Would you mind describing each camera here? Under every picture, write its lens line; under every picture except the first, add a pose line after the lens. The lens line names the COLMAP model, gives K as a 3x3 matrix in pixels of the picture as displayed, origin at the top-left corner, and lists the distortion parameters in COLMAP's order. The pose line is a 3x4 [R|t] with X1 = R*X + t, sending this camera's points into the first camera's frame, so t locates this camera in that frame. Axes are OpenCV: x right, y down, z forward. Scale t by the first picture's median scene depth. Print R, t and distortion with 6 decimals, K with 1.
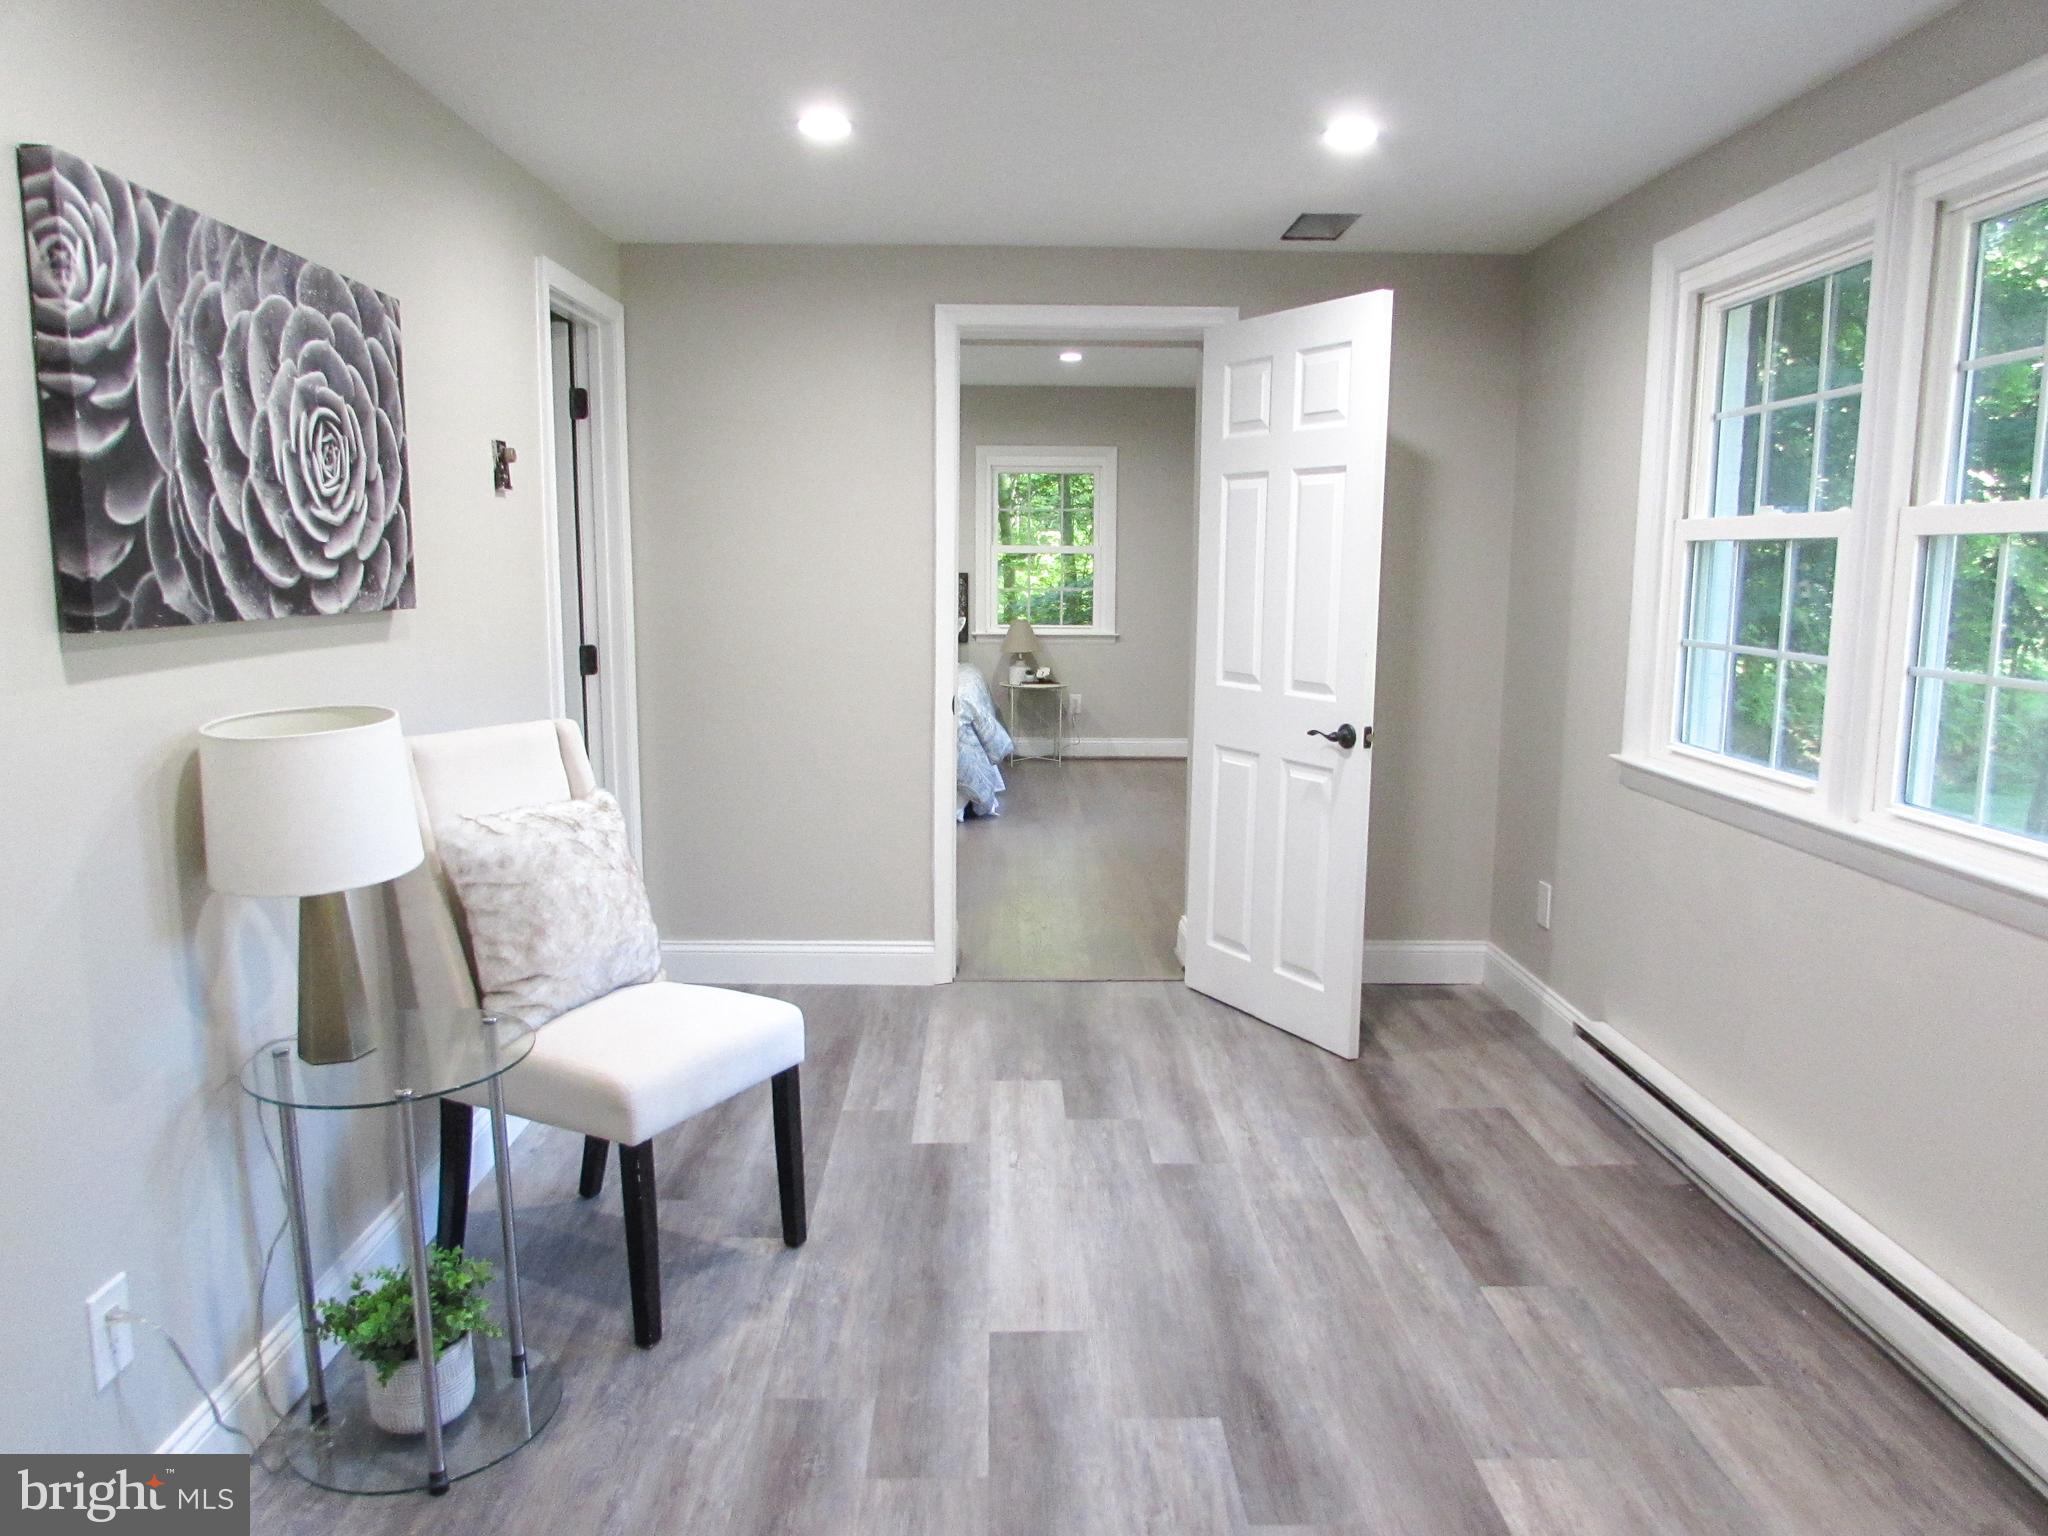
lens RADIAL K [[1442.0, 0, 1021.9], [0, 1442.0, 780.6], [0, 0, 1]] dist [-0.046907, 0.023727]
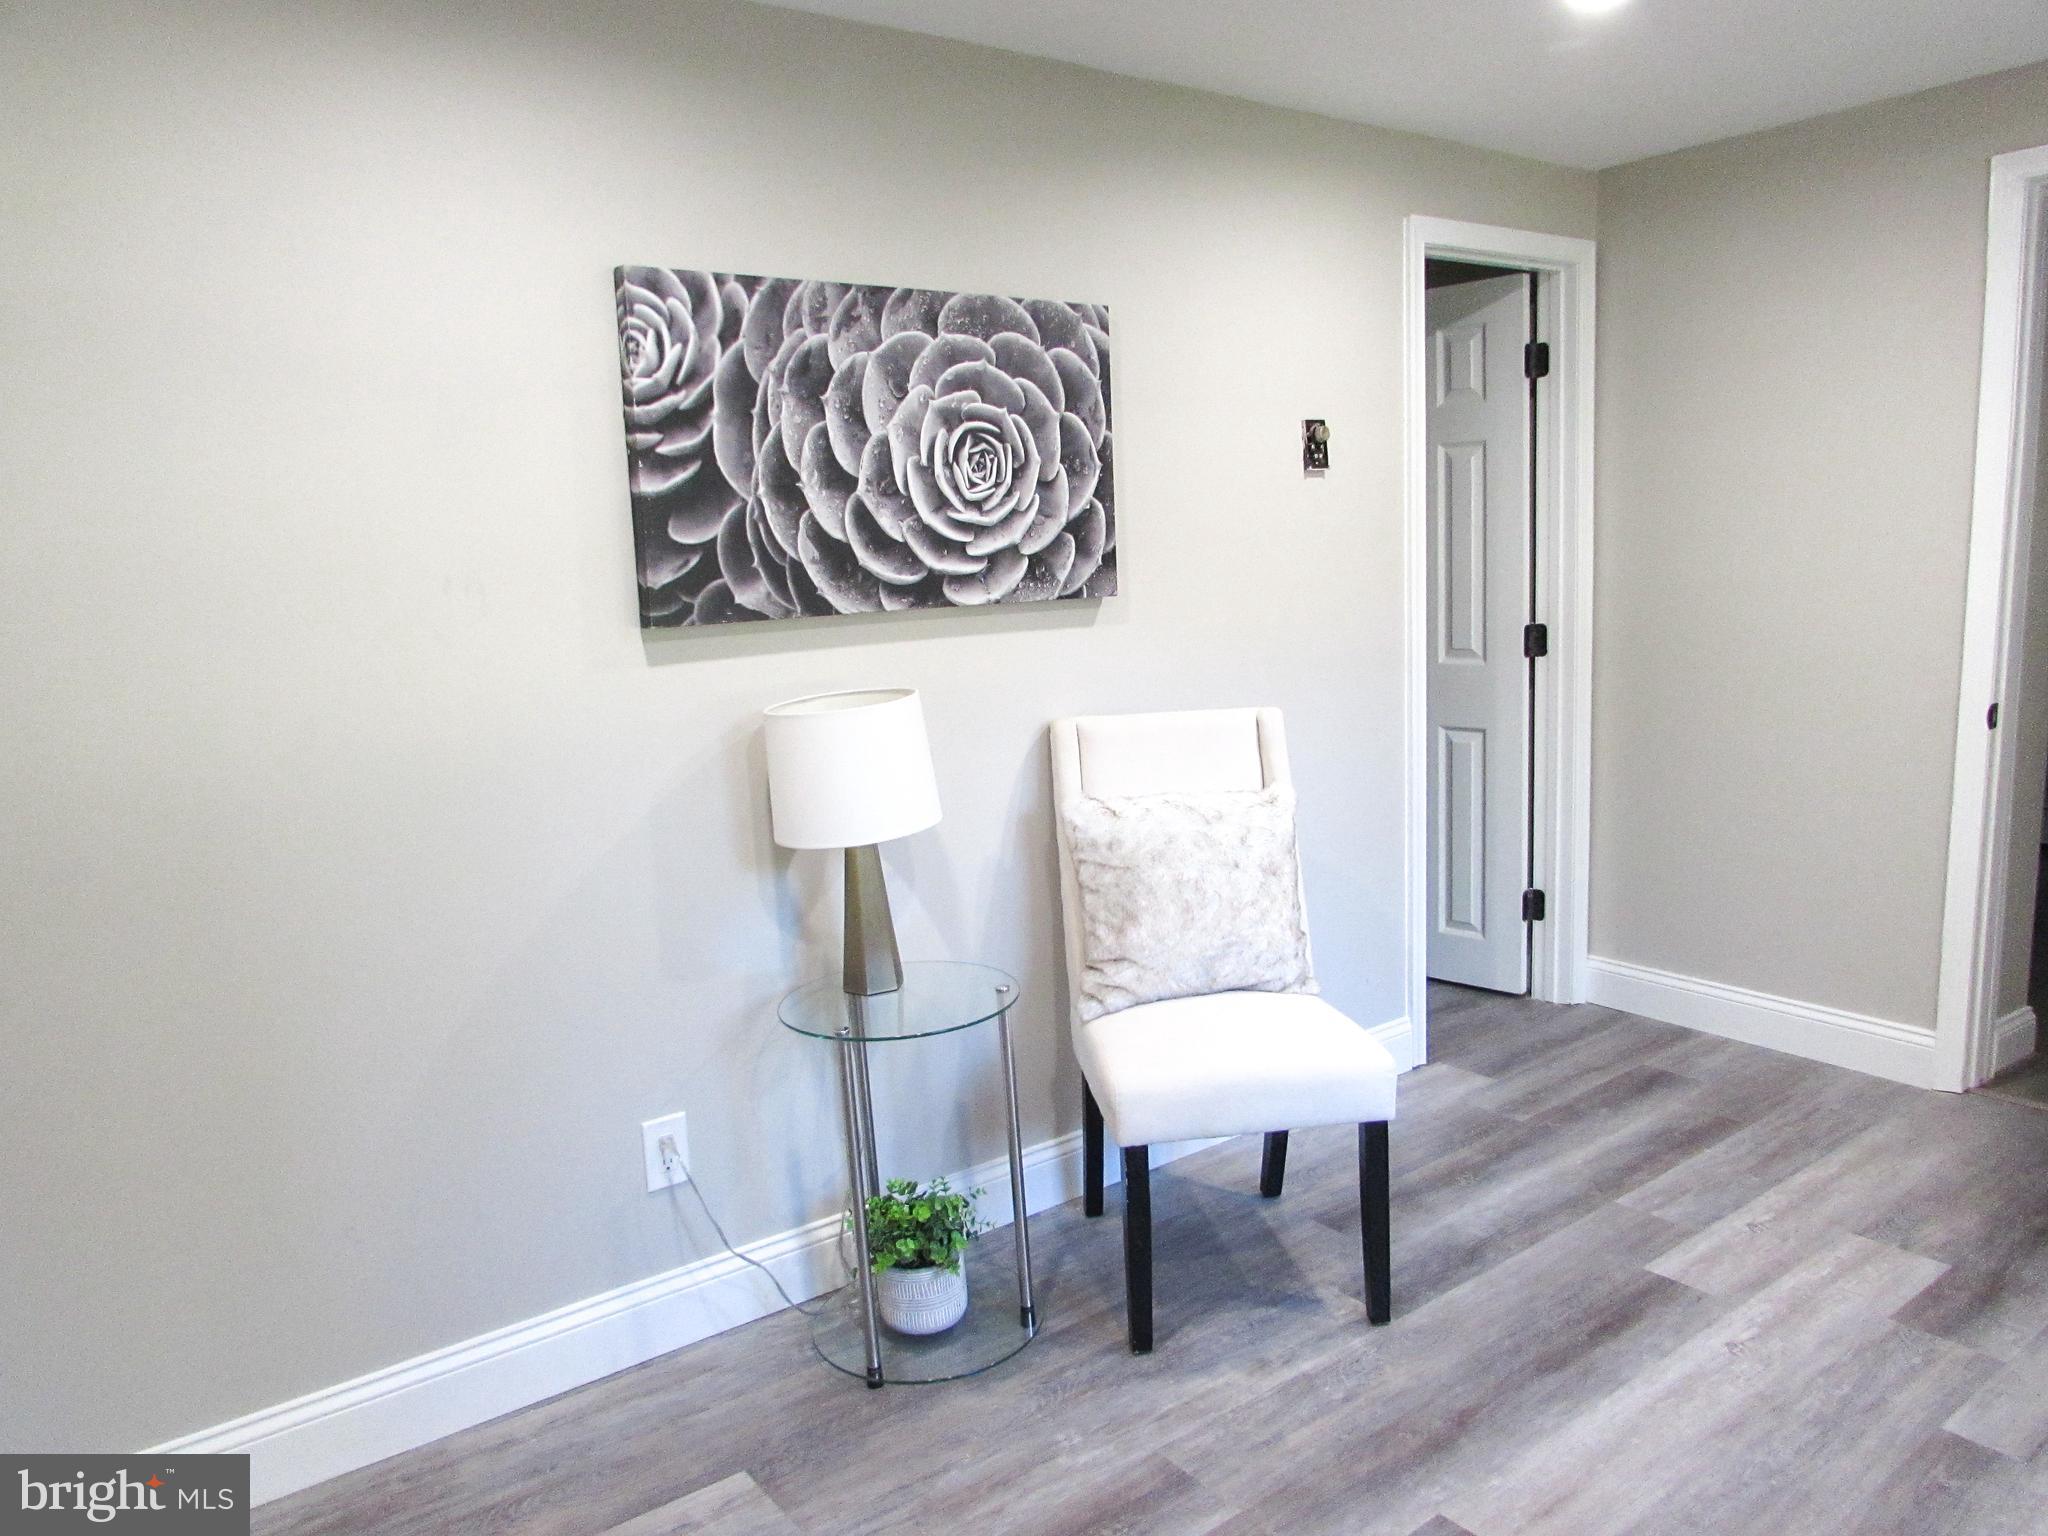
lens RADIAL K [[1442.0, 0, 1021.9], [0, 1442.0, 780.6], [0, 0, 1]] dist [-0.046907, 0.023727]
pose [[0.580092, 0.103391, -0.807963, 0.478365], [-0.078303, 0.994396, 0.071028, -0.063202], [0.810779, 0.022063, 0.584937, 0.371044]]
